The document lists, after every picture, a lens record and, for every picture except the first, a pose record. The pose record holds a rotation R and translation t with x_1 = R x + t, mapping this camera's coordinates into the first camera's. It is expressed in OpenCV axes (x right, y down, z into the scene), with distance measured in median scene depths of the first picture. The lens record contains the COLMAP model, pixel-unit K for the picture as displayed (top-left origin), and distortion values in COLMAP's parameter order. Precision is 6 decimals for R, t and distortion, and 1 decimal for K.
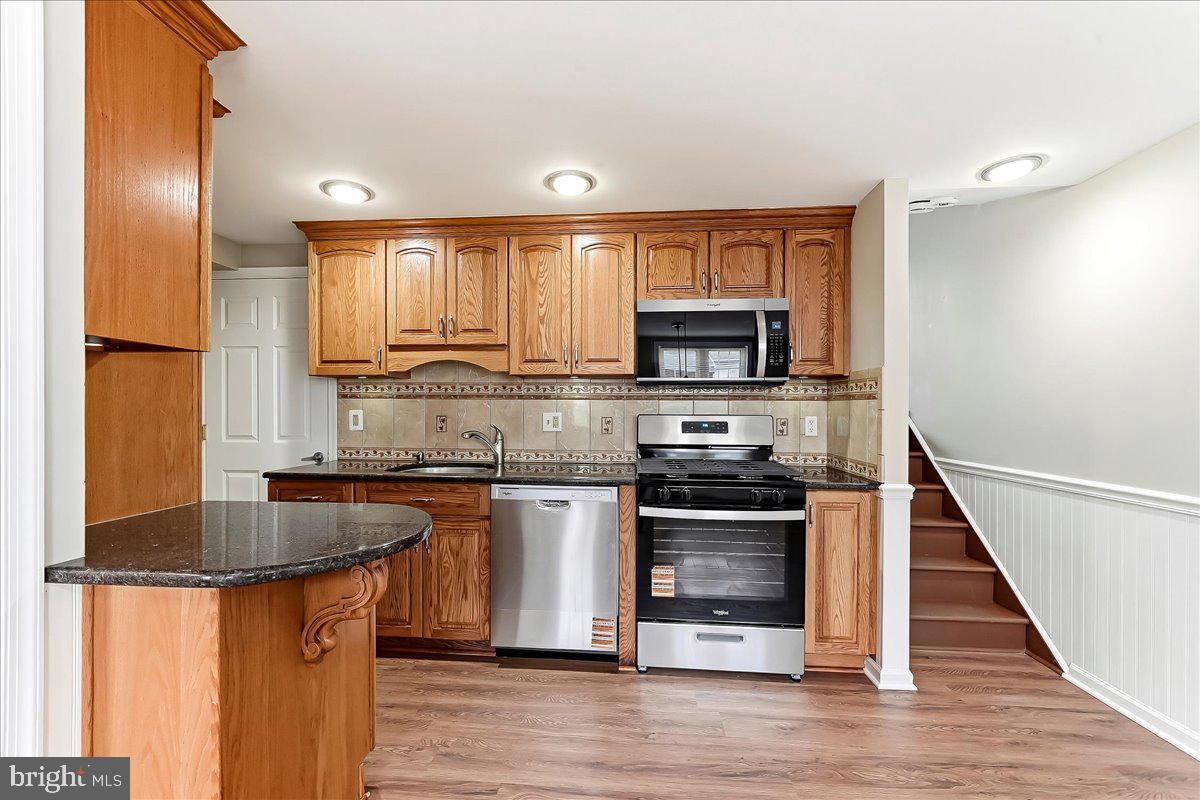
lens RADIAL K [[481.9, 0, 605.7], [0, 481.9, 409.8], [0, 0, 1]] dist [-0.008264, -0.000296]
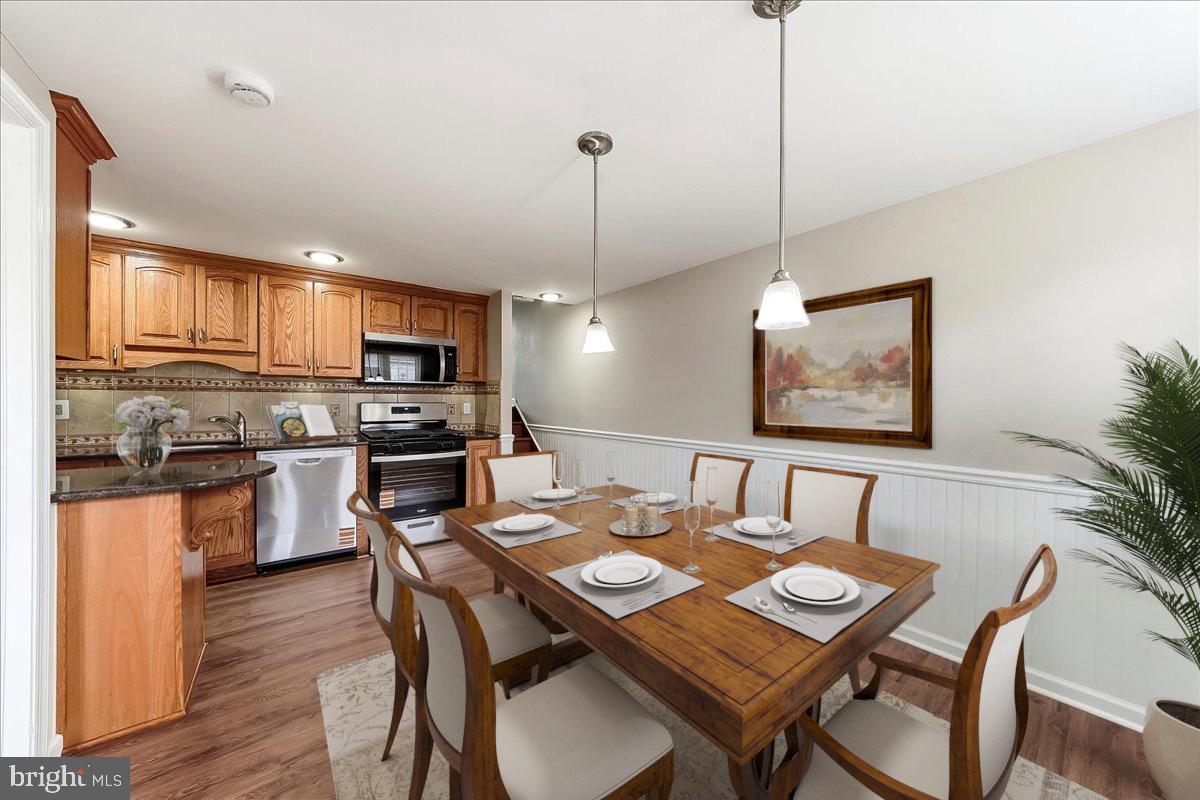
lens RADIAL K [[424.9, 0, 599.2], [0, 424.9, 399.6], [0, 0, 1]] dist [-0.005680, -0.000094]
pose [[0.743784, -0.002128, 0.668417, -0.285255], [0.001256, 0.999998, 0.001785, -0.001142], [-0.668419, -0.000488, 0.743785, -0.552109]]
